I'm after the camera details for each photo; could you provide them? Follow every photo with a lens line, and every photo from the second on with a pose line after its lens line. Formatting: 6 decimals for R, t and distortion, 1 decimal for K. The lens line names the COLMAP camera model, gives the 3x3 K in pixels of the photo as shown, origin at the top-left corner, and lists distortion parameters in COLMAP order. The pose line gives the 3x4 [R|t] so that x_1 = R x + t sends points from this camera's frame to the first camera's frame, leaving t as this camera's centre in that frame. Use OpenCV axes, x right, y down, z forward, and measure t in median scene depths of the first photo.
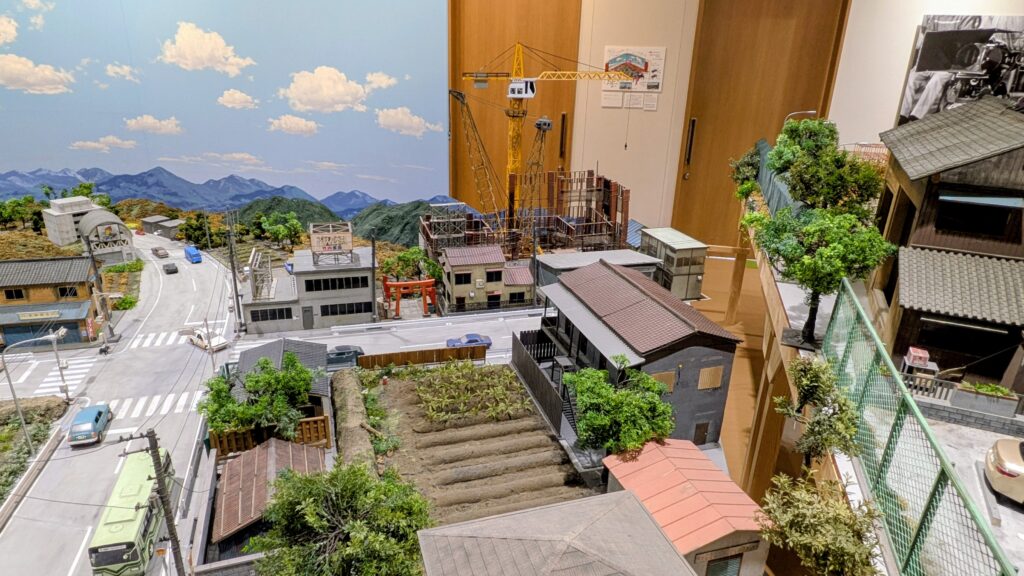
lens RADIAL K [[634.6, 0, 506.9], [0, 634.6, 285.0], [0, 0, 1]] dist [-0.009007, -0.001770]
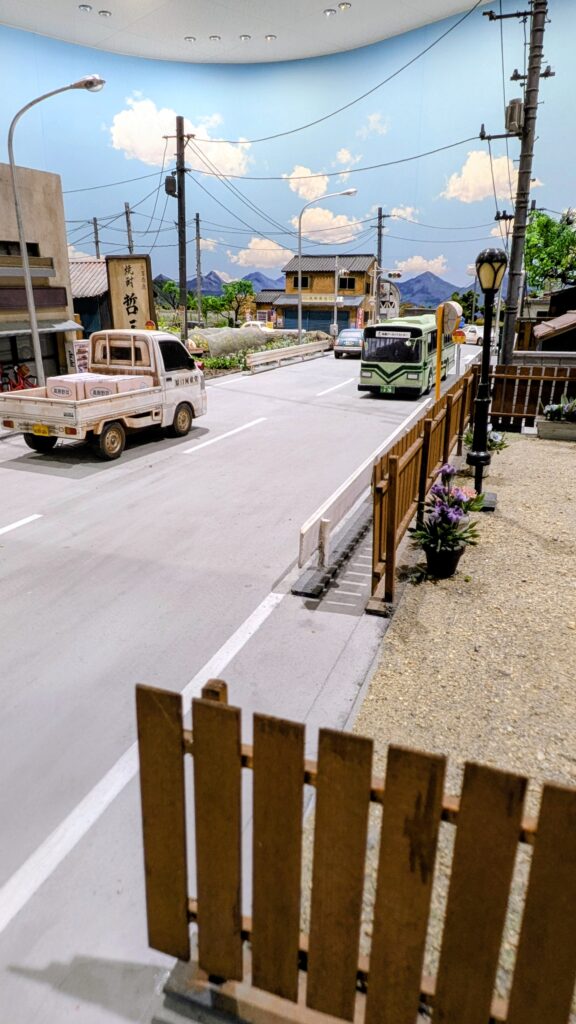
lens RADIAL K [[634.6, 0, 282.9], [0, 634.6, 514.8], [0, 0, 1]] dist [-0.009007, -0.001770]
pose [[0.793637, 0.170569, -0.583992, -0.082016], [-0.212475, 0.977161, -0.003348, 0.190363], [0.570083, 0.126741, 0.811753, 0.113871]]
